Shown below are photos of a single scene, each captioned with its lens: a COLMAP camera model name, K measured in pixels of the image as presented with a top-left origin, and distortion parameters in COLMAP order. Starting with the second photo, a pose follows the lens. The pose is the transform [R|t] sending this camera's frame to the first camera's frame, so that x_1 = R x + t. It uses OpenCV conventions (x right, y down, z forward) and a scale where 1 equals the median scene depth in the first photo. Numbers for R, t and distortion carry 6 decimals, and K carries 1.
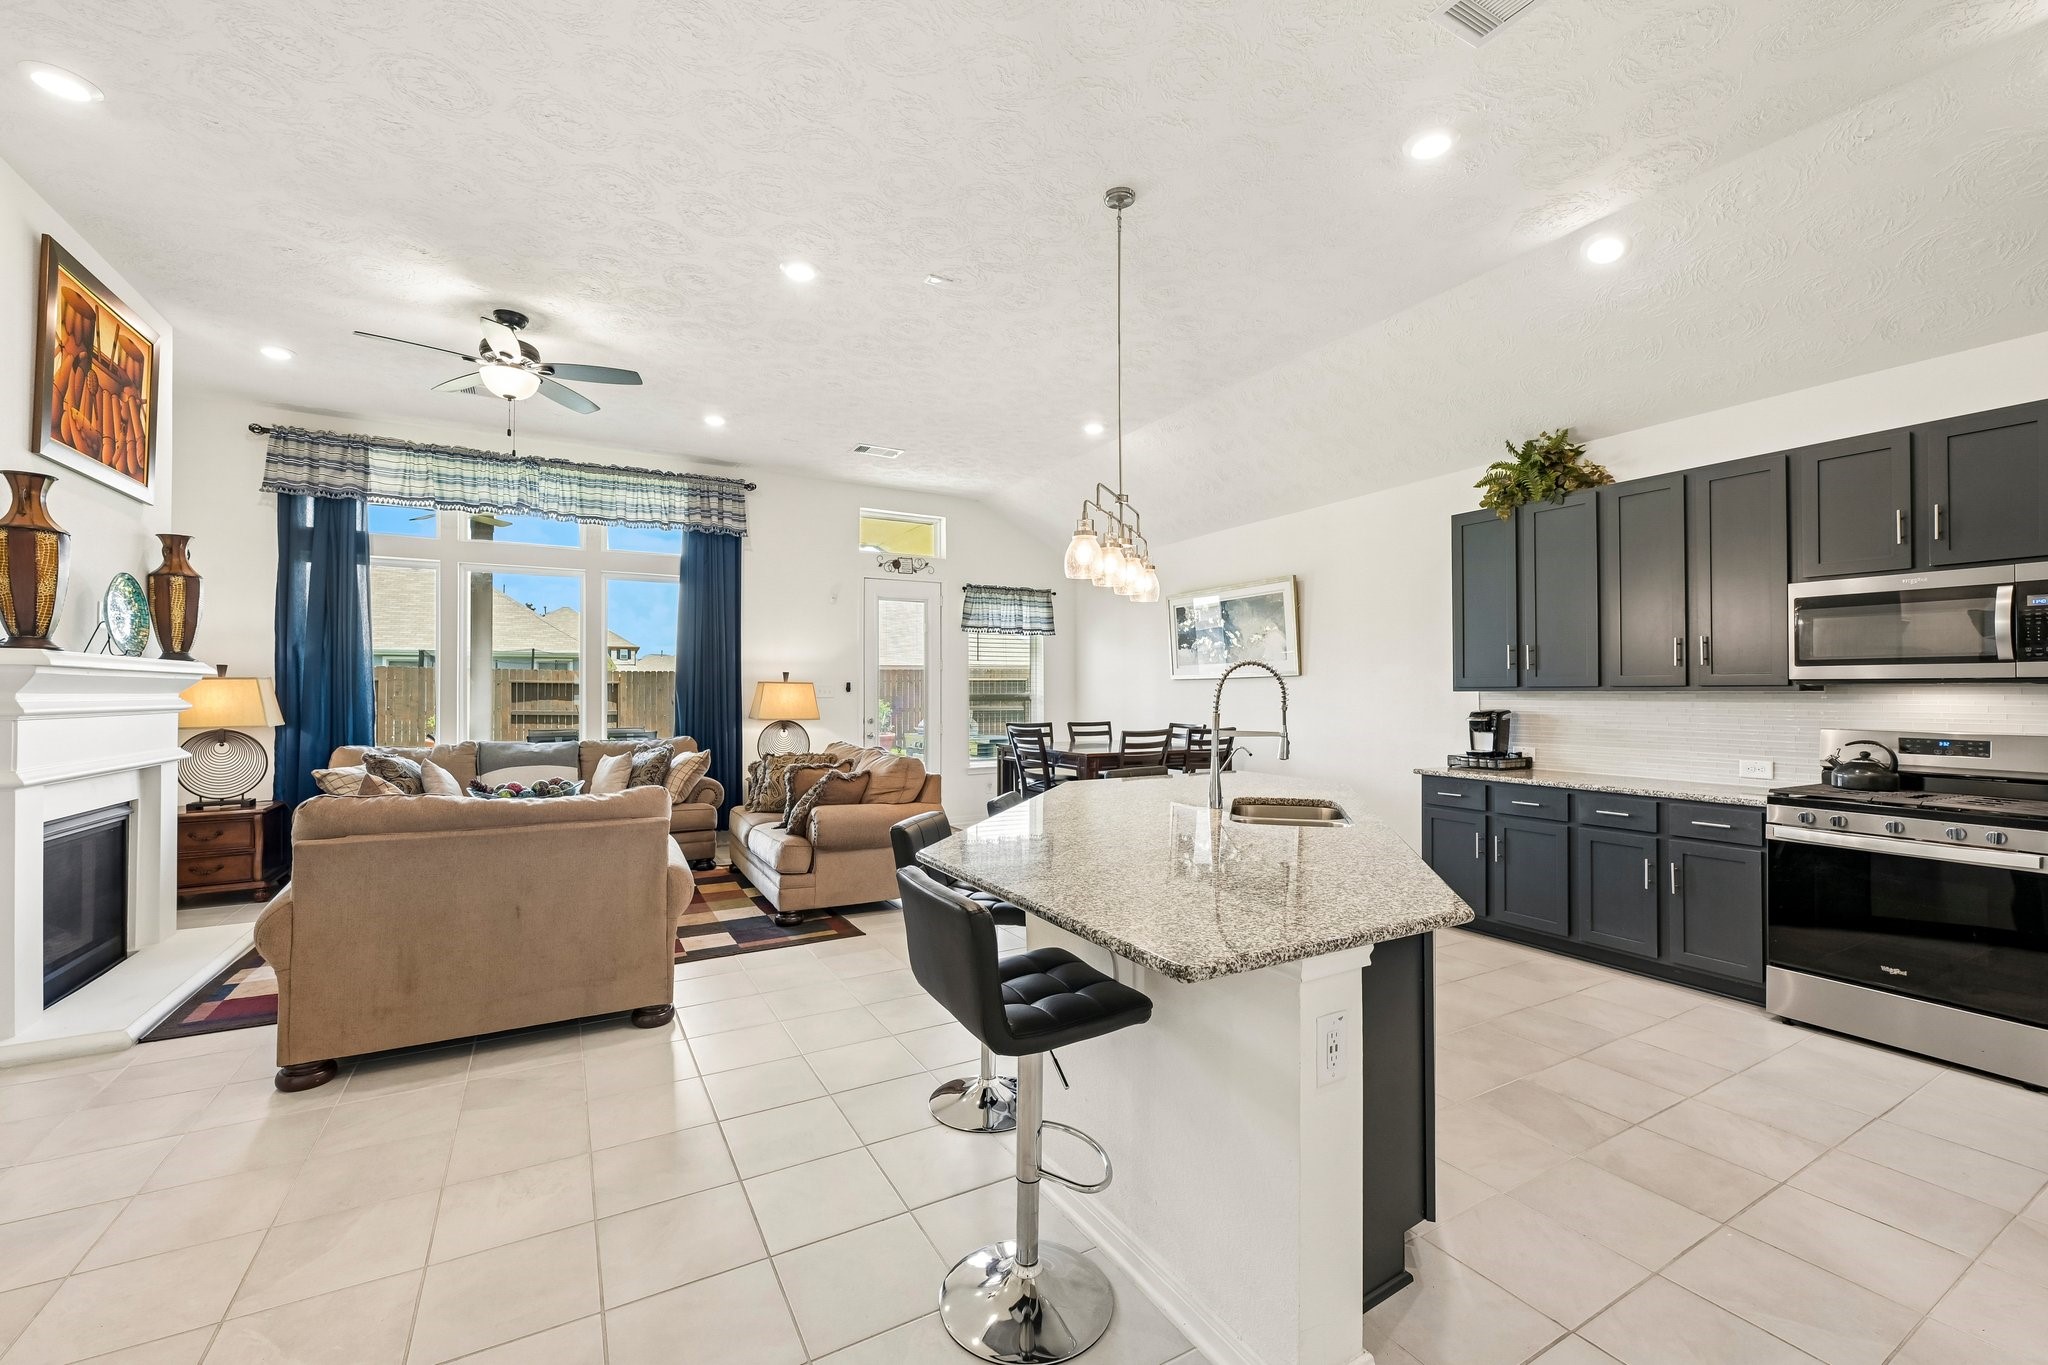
lens RADIAL K [[810.8, 0, 1017.3], [0, 810.8, 684.8], [0, 0, 1]] dist [-0.002697, 0.000949]
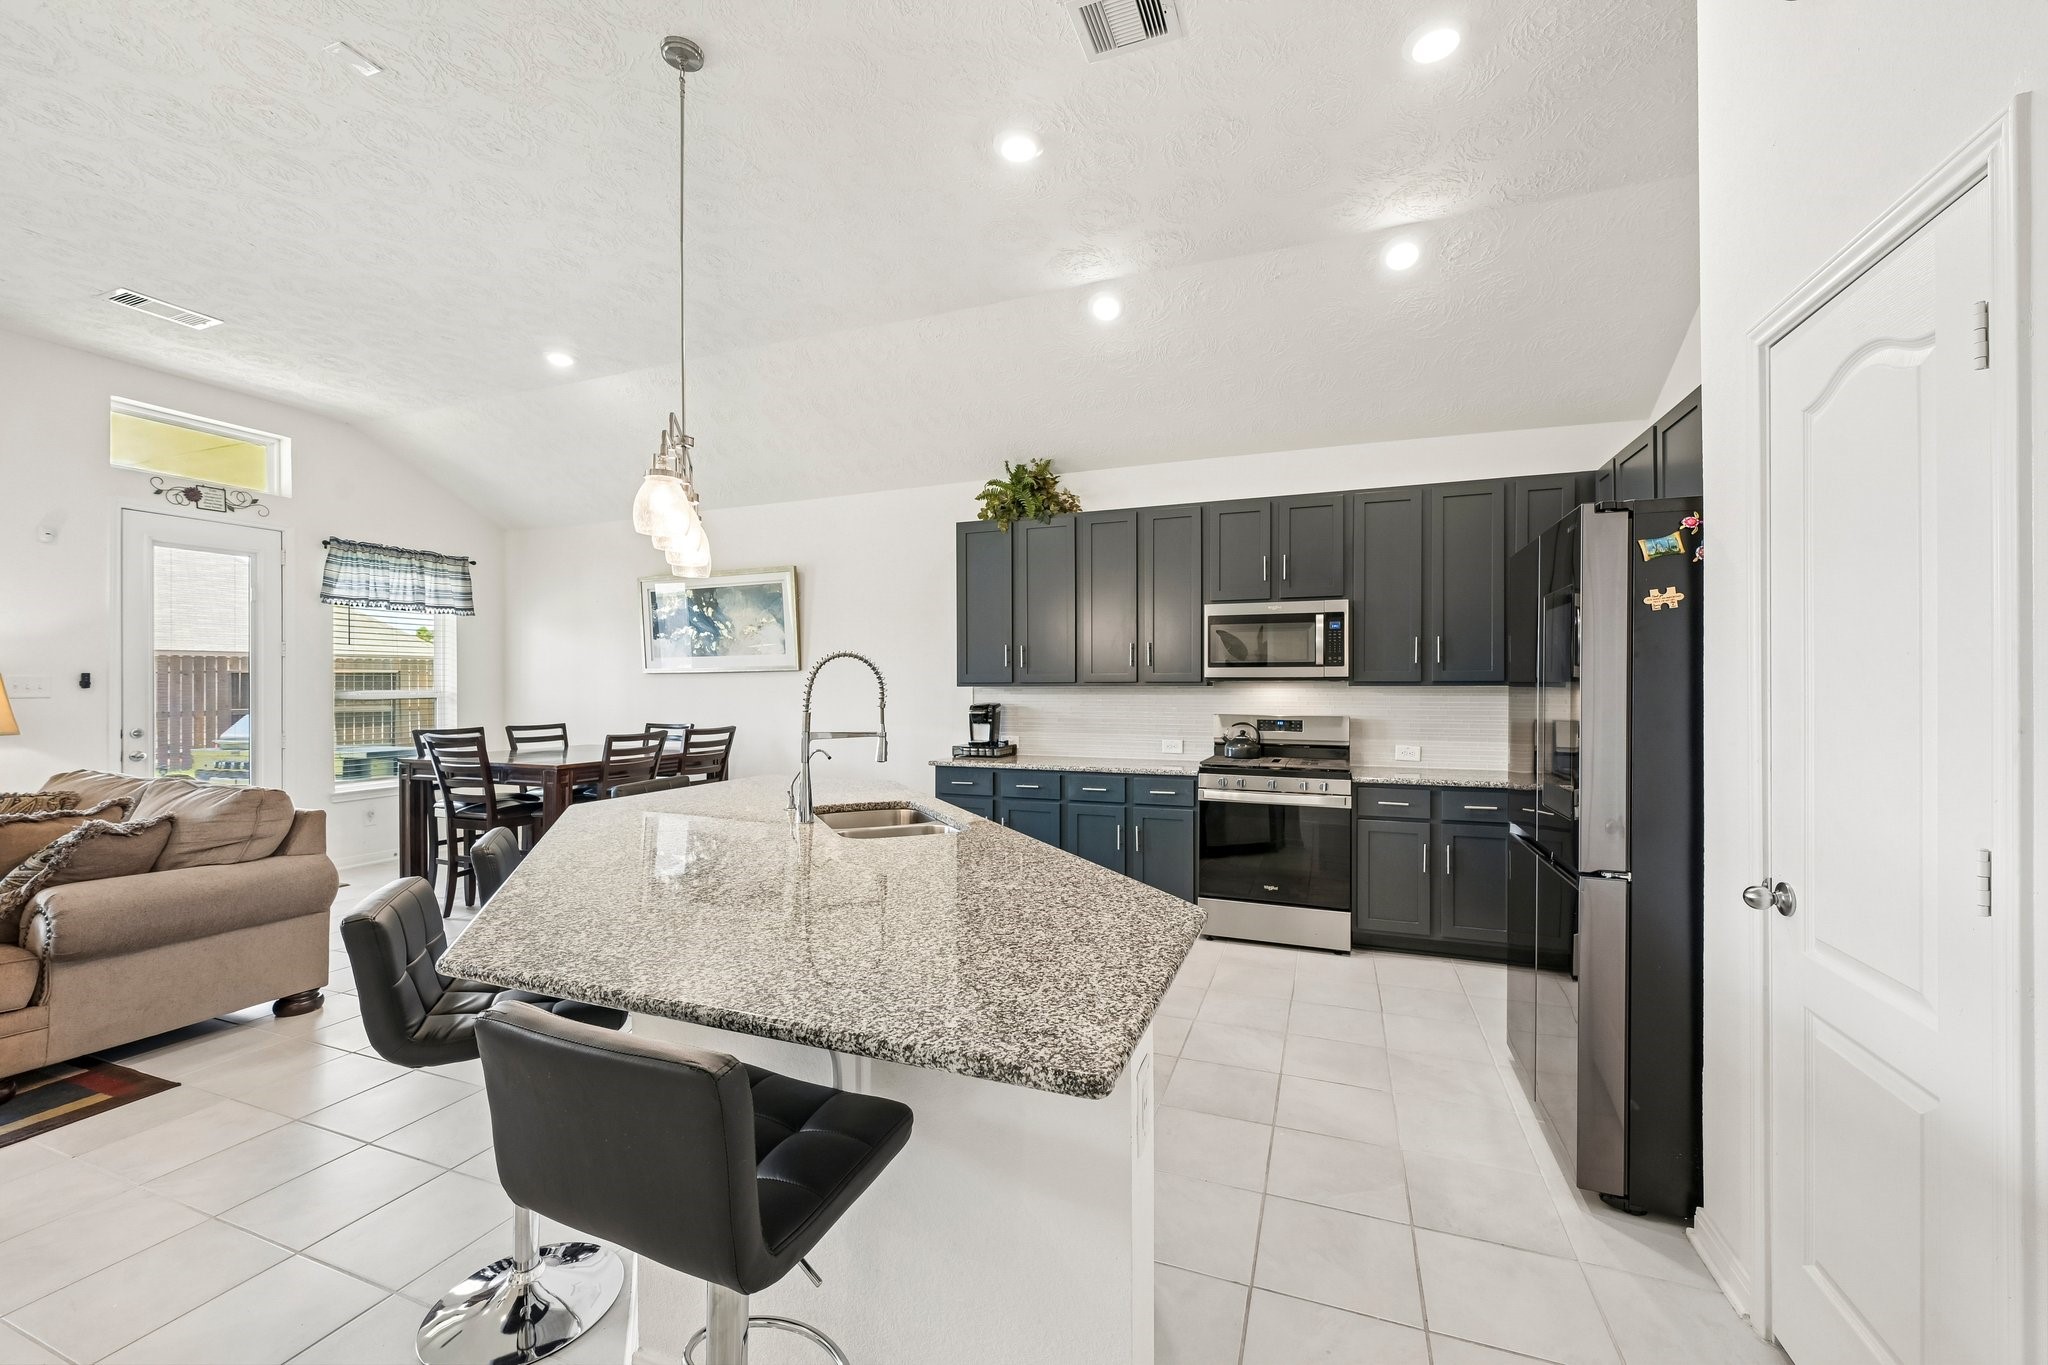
lens RADIAL K [[810.8, 0, 1019.0], [0, 810.8, 688.5], [0, 0, 1]] dist [-0.002697, 0.000949]
pose [[0.776245, -0.002706, 0.630426, -0.054747], [-0.003854, 0.999952, 0.009038, 0.000056], [-0.630420, -0.009445, 0.776197, 0.089036]]
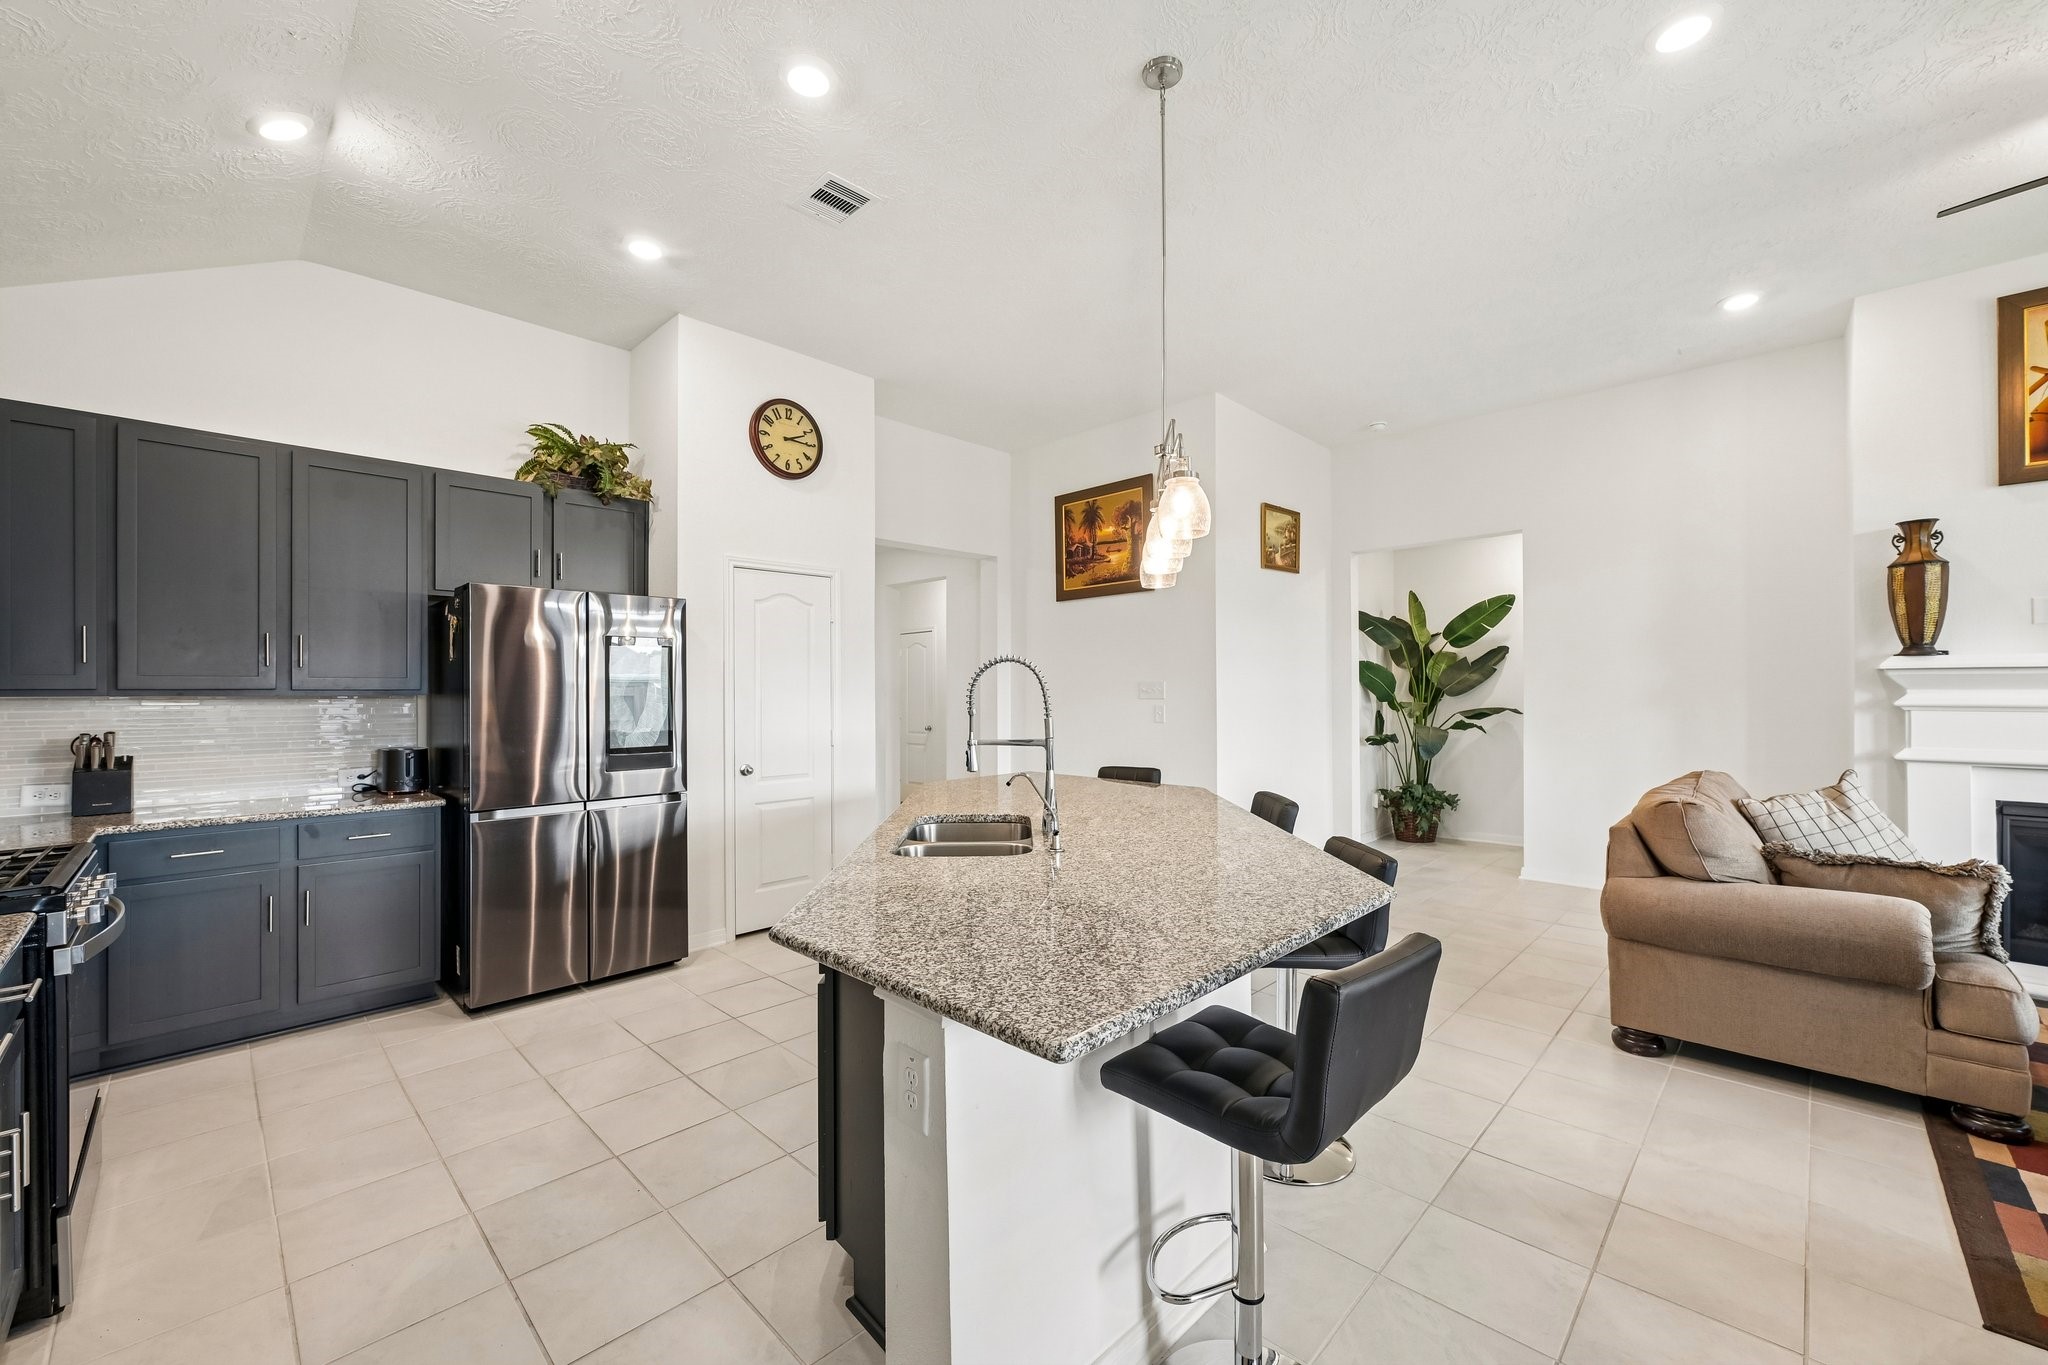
lens RADIAL K [[810.8, 0, 1021.3], [0, 810.8, 685.9], [0, 0, 1]] dist [-0.002697, 0.000949]
pose [[-0.962861, 0.002601, -0.269984, 0.247655], [0.007179, 0.999847, -0.015972, 0.006345], [0.269901, -0.017317, -0.962732, 0.877635]]
